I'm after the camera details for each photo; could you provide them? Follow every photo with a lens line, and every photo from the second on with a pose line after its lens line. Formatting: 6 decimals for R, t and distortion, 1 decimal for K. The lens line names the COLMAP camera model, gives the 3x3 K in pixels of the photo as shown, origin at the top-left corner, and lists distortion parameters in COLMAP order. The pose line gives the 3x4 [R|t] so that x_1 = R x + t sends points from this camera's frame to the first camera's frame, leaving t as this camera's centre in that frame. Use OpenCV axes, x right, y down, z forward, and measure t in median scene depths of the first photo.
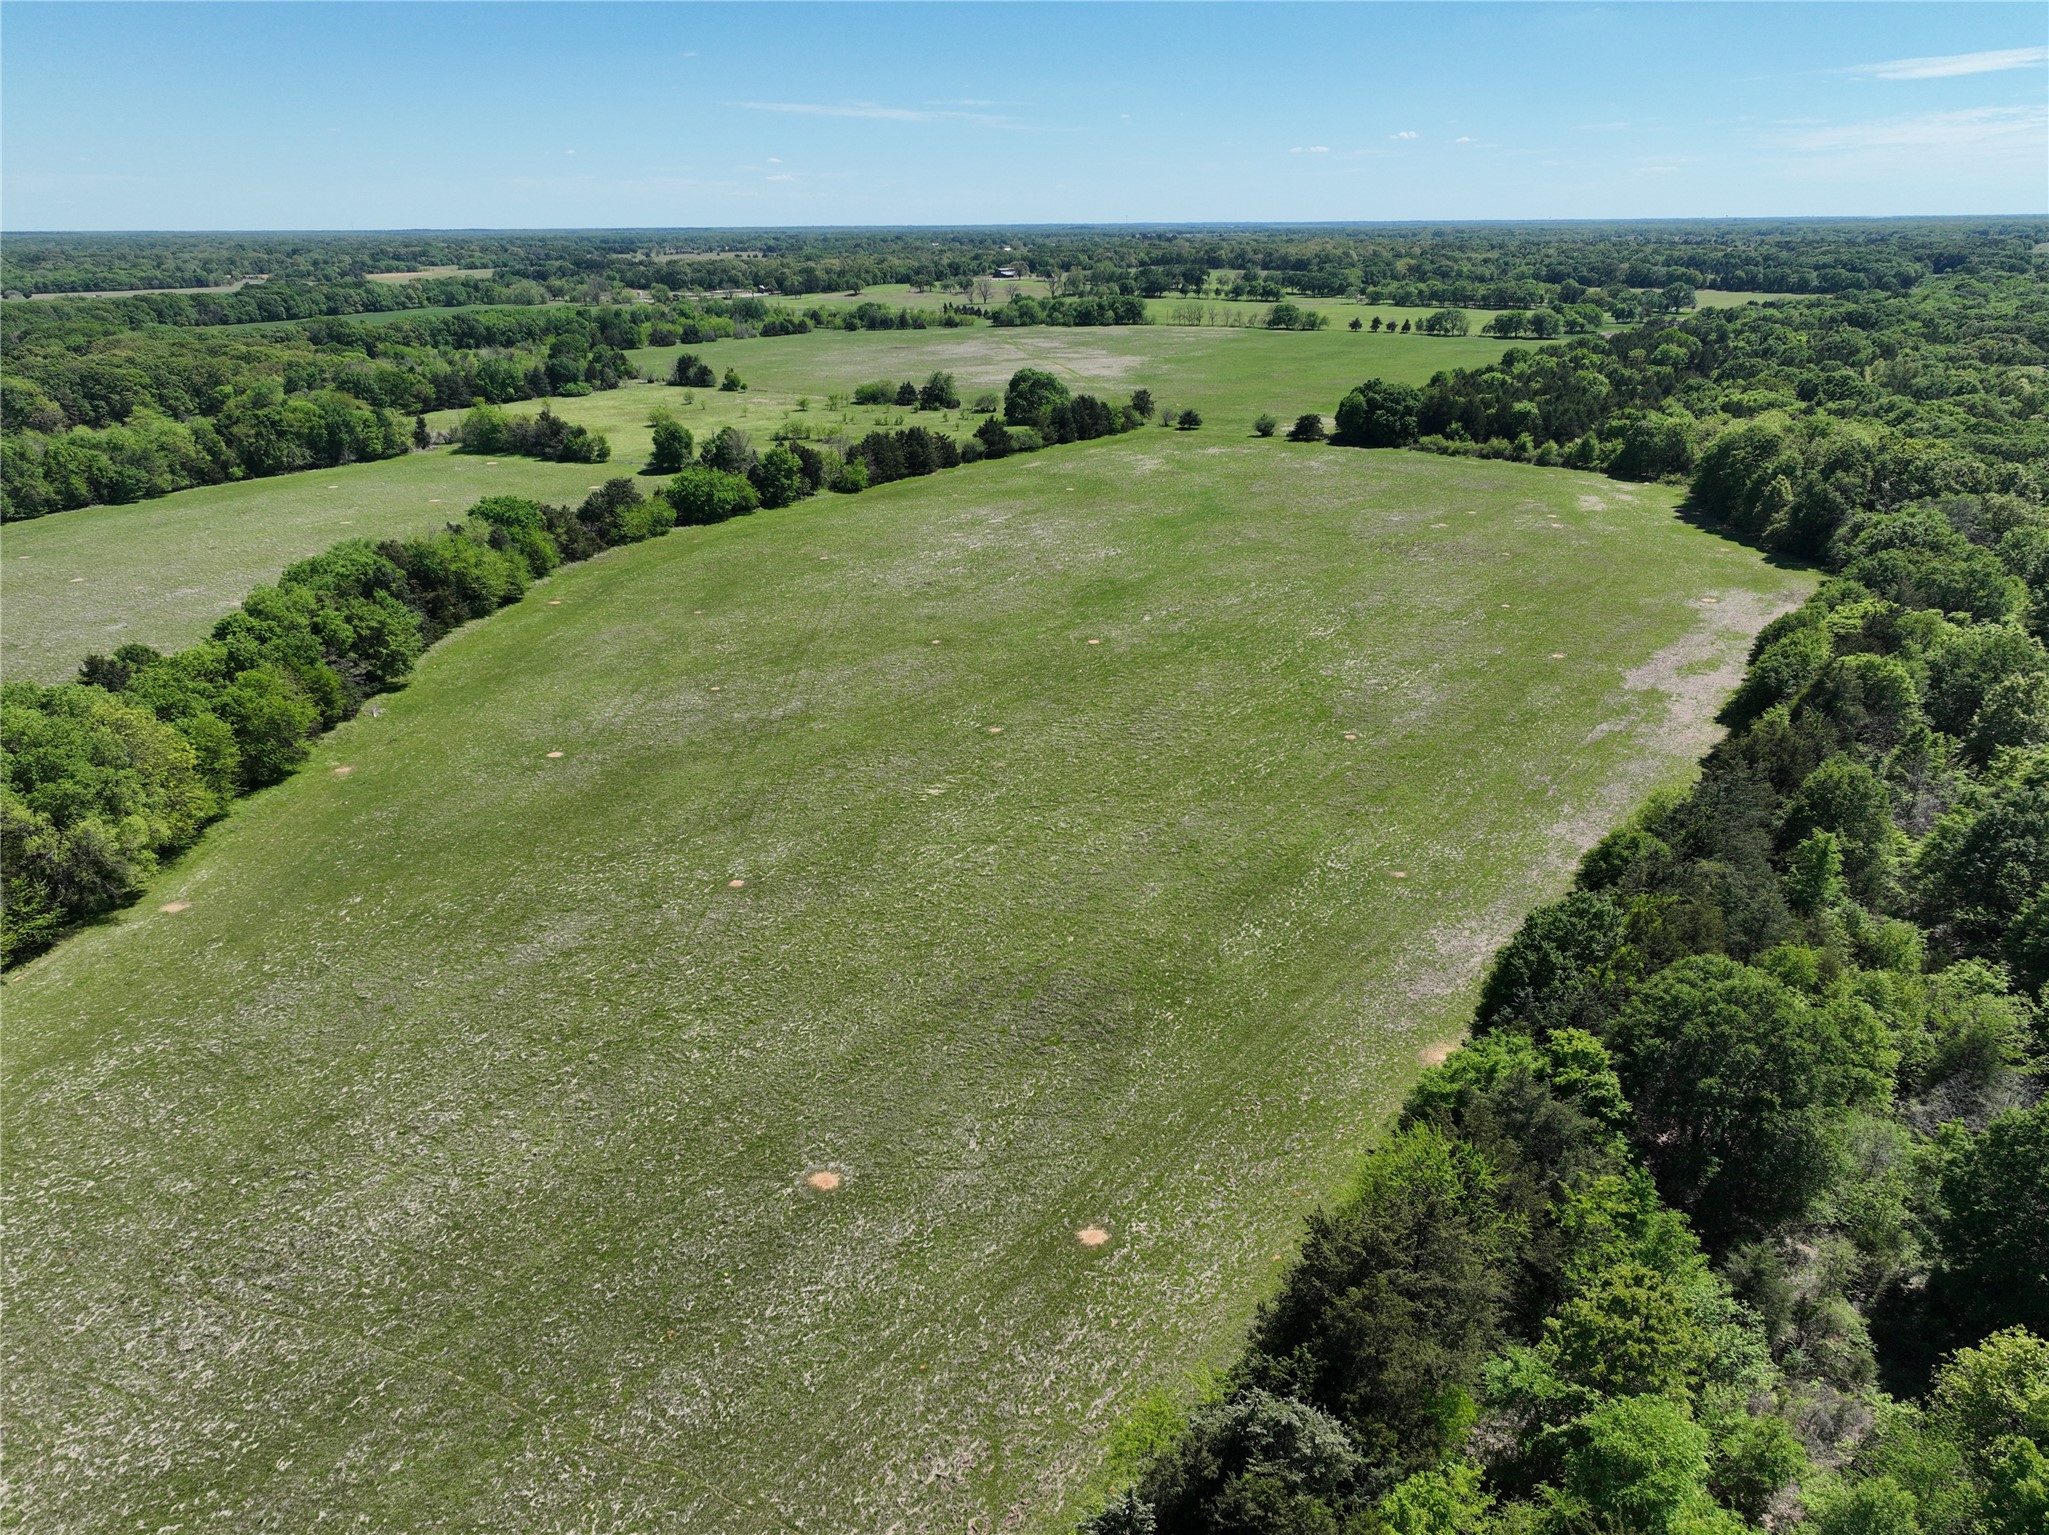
lens RADIAL K [[1443.4, 0, 1026.0], [0, 1443.4, 783.5], [0, 0, 1]] dist [0.000795, 0.013039]
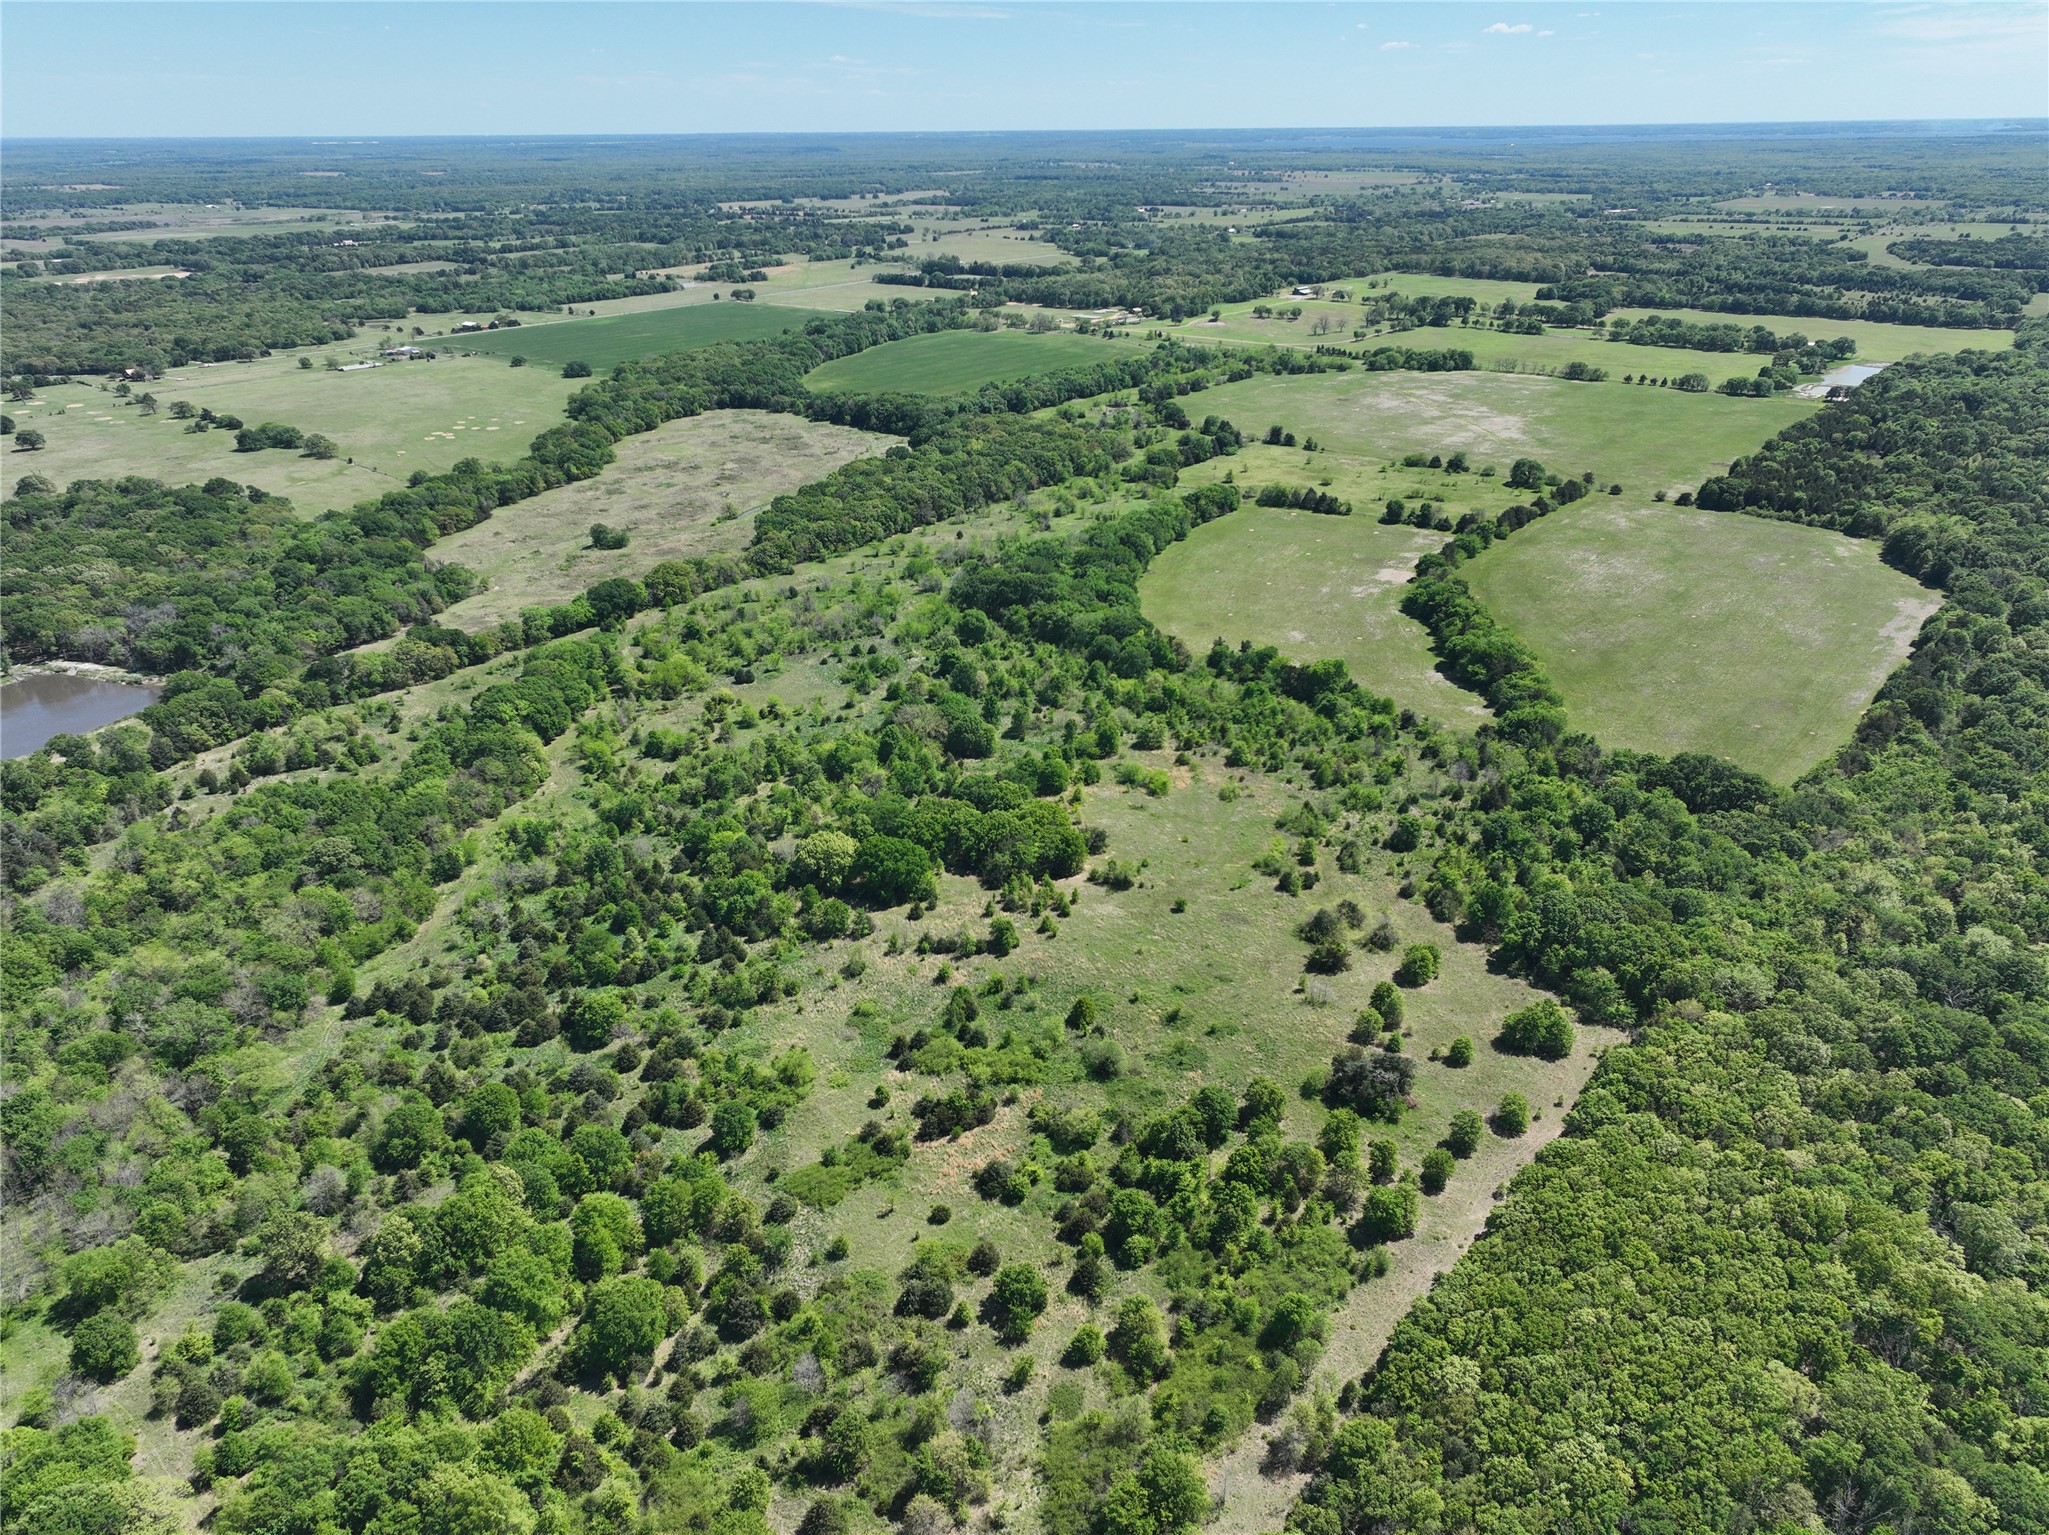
lens RADIAL K [[1443.4, 0, 1025.0], [0, 1443.4, 765.3], [0, 0, 1]] dist [0.000795, 0.013039]
pose [[0.998629, 0.019822, -0.048449, -0.599310], [-0.017393, 0.998595, 0.050049, 0.042972], [0.049373, -0.049138, 0.997571, -1.051497]]
